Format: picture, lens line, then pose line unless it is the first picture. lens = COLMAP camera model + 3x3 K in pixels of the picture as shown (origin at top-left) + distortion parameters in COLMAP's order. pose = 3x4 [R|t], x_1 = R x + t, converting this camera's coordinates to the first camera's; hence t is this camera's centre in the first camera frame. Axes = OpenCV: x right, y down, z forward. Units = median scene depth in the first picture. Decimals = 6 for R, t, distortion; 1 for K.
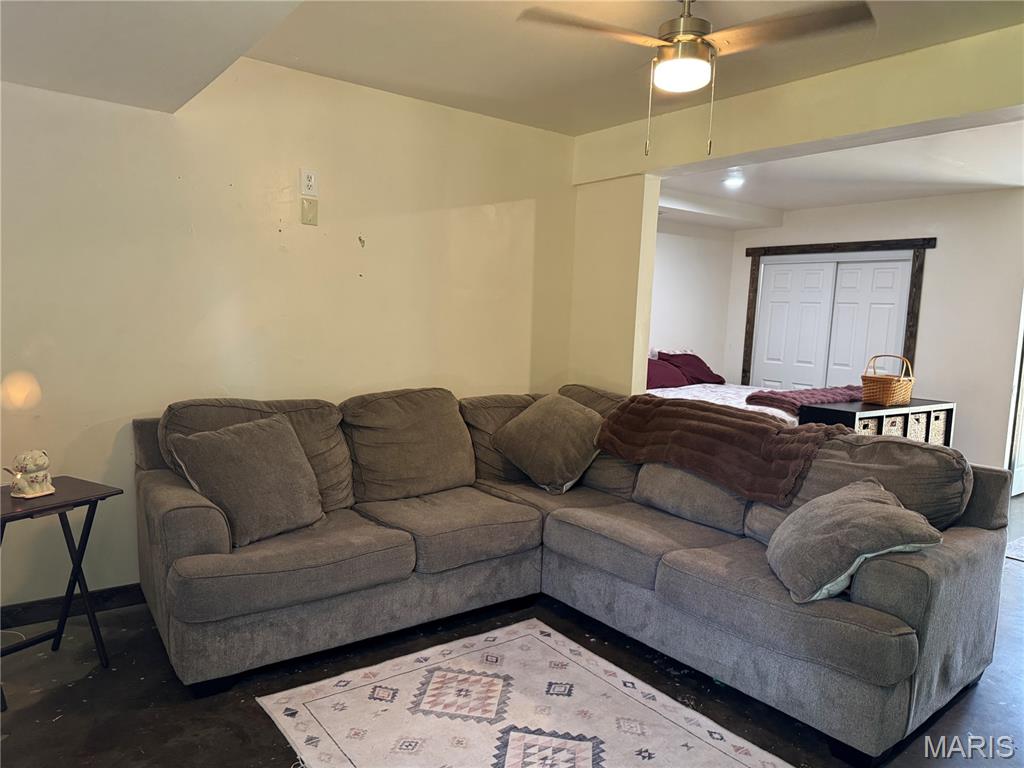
lens RADIAL K [[729.2, 0, 520.2], [0, 729.2, 391.6], [0, 0, 1]] dist [0.066189, -0.082213]
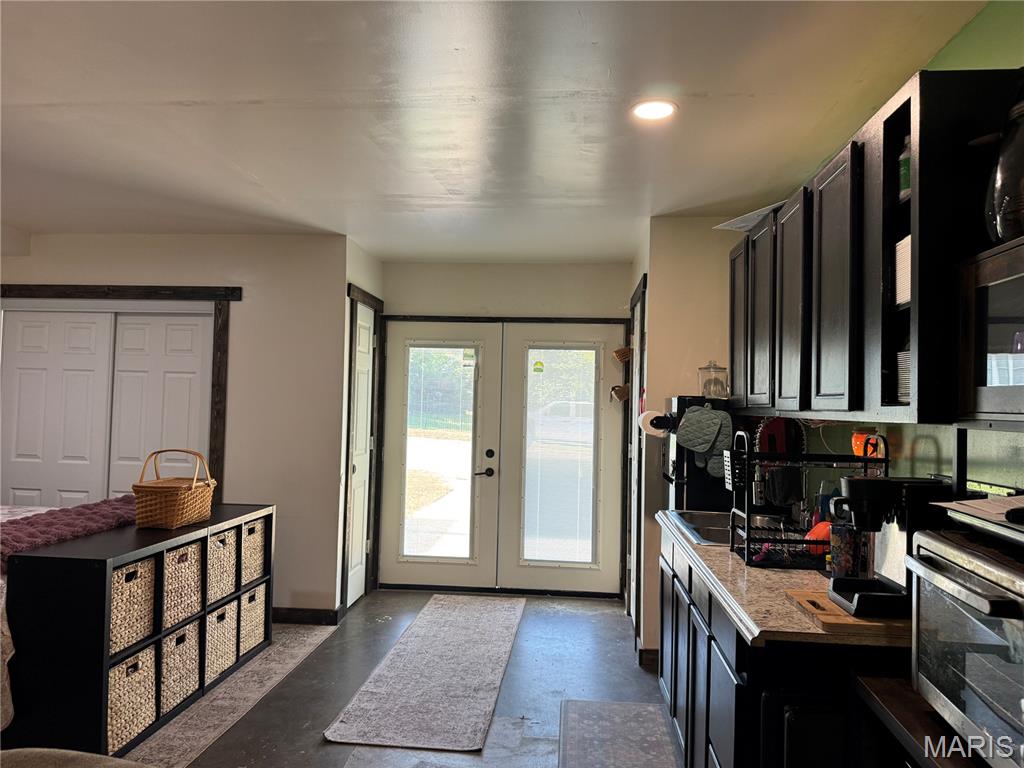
lens RADIAL K [[729.2, 0, 516.8], [0, 729.2, 387.8], [0, 0, 1]] dist [0.066189, -0.082213]
pose [[0.676406, -0.007143, 0.736494, 0.188471], [0.081490, 0.994539, -0.065197, -0.030423], [-0.732007, 0.104117, 0.673295, 0.279231]]
